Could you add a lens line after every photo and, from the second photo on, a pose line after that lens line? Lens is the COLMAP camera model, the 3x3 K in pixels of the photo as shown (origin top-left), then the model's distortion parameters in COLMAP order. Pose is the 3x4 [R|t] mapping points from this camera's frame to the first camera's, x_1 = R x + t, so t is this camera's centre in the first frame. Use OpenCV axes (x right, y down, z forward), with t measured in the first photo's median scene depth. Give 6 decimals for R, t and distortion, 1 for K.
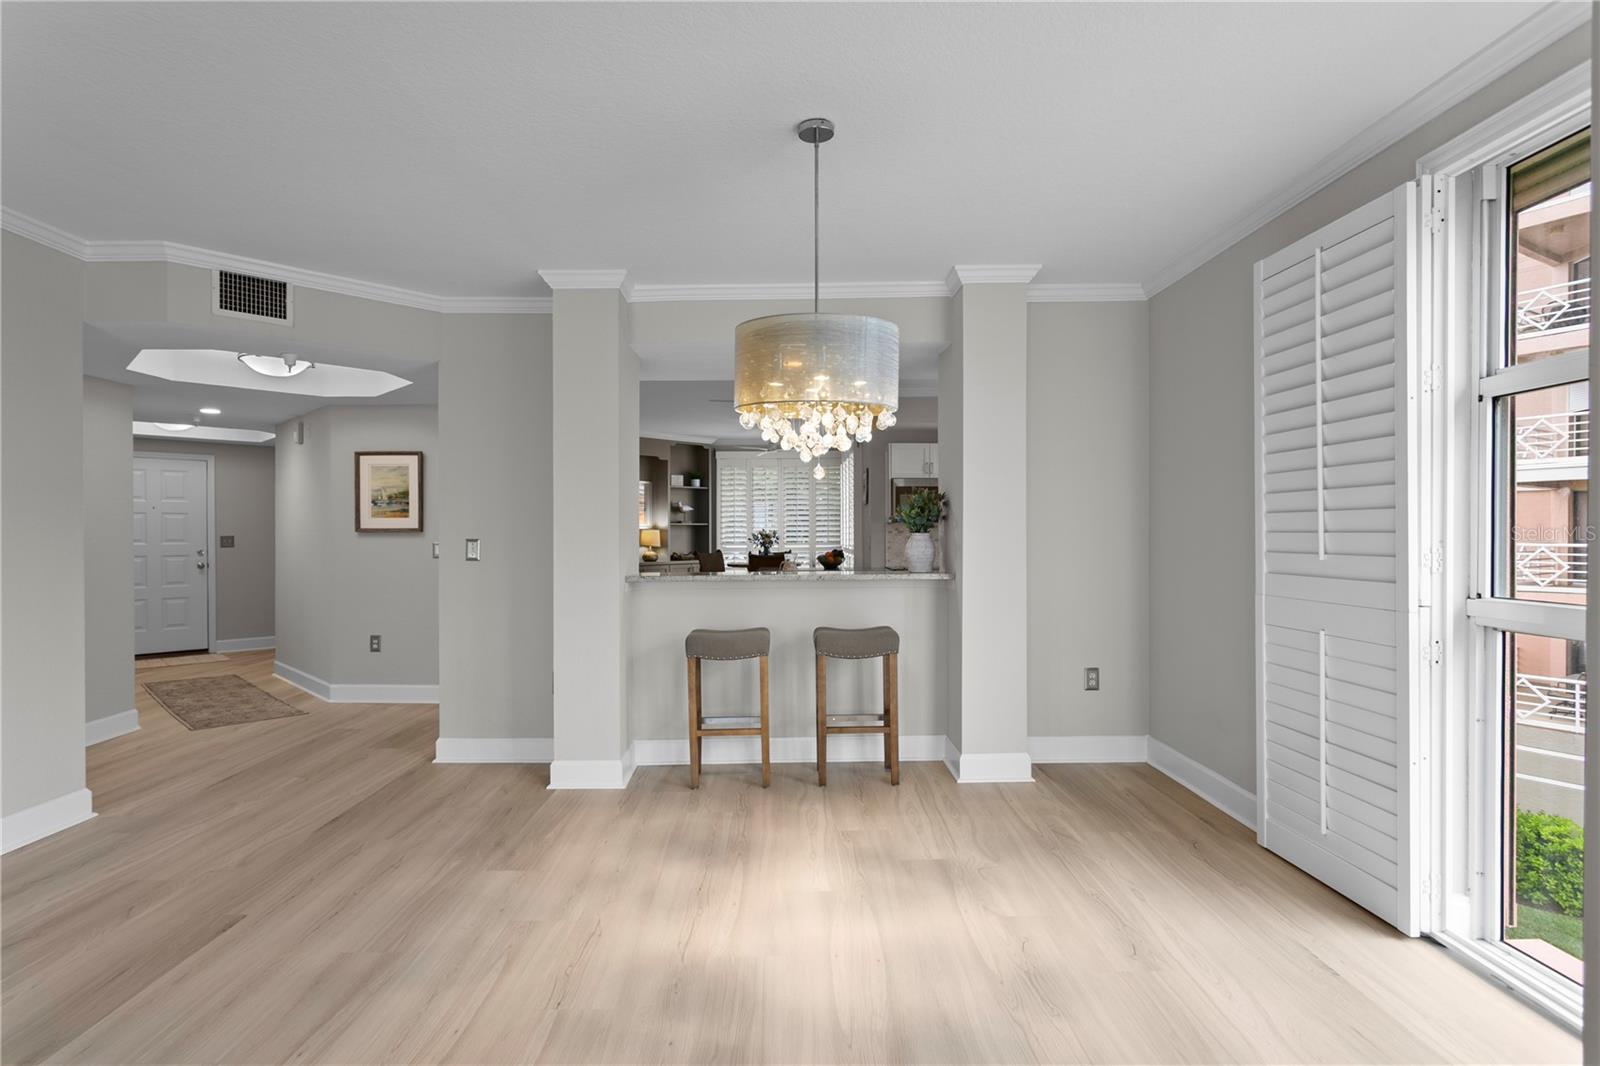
lens RADIAL K [[793.6, 0, 796.5], [0, 793.6, 528.9], [0, 0, 1]] dist [-0.013178, 0.005072]
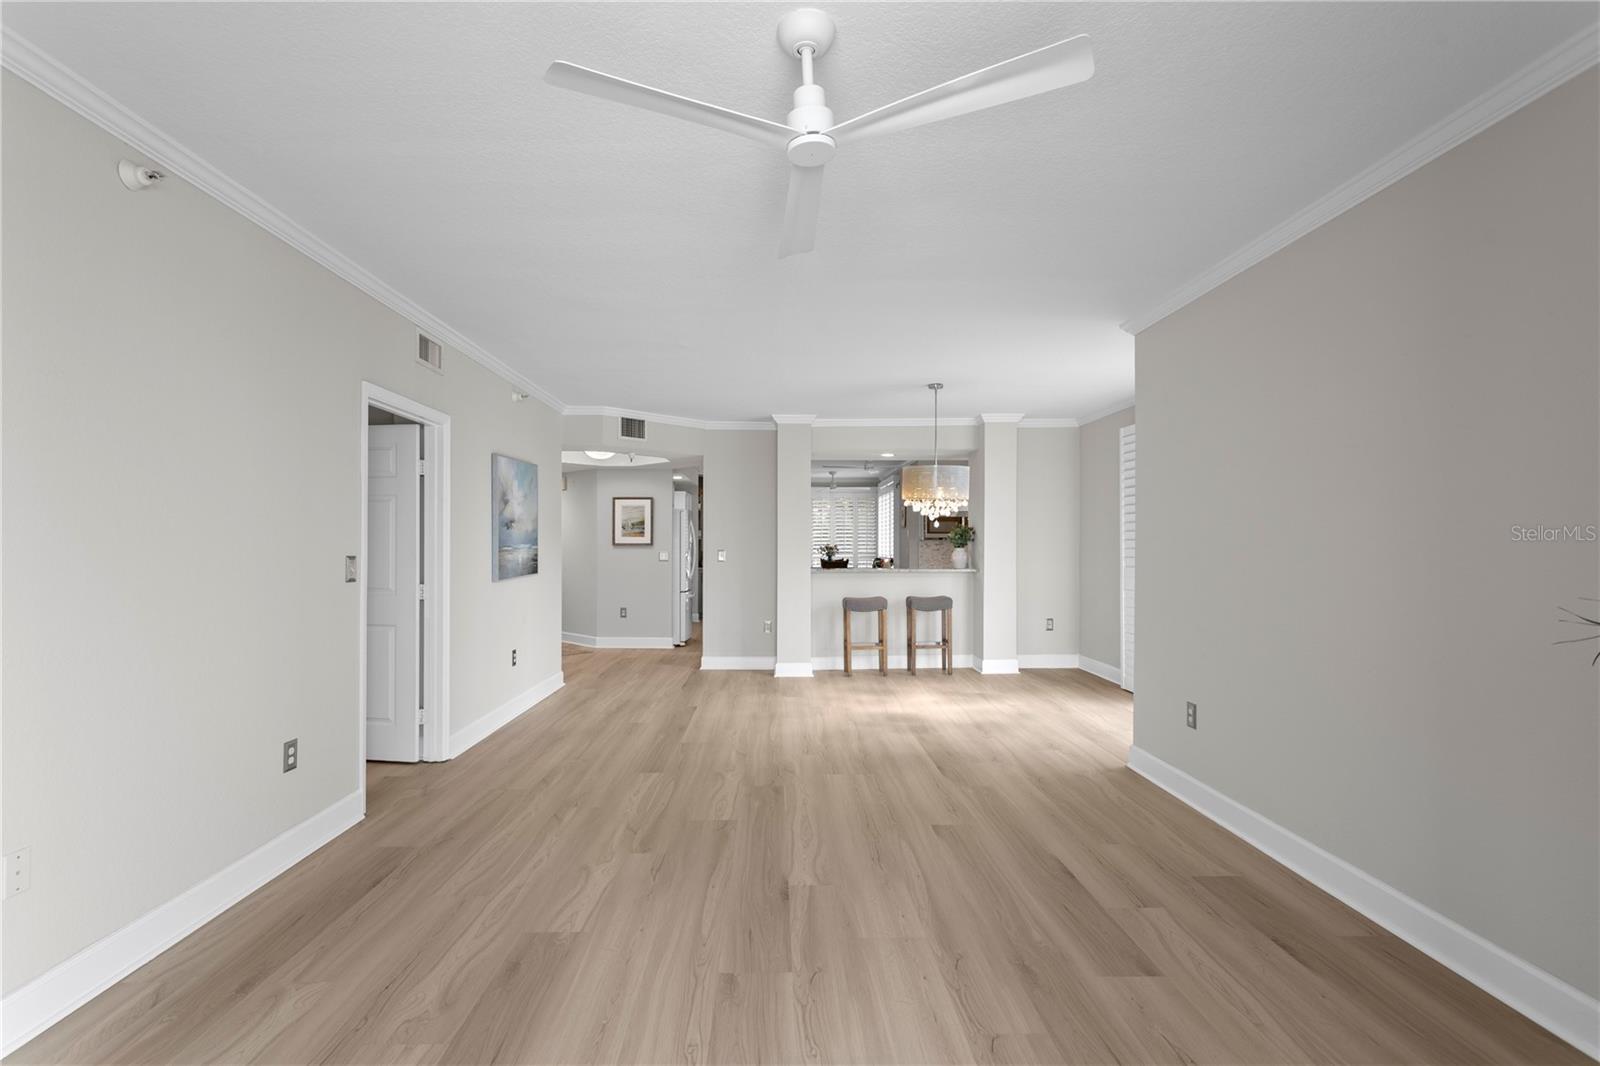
lens RADIAL K [[762.9, 0, 795.1], [0, 762.9, 536.9], [0, 0, 1]] dist [-0.001621, 0.003843]
pose [[0.999899, 0.003634, 0.013765, -0.279178], [-0.003586, 0.999987, -0.003539, -0.013643], [-0.013777, 0.003489, 0.999899, -0.867119]]
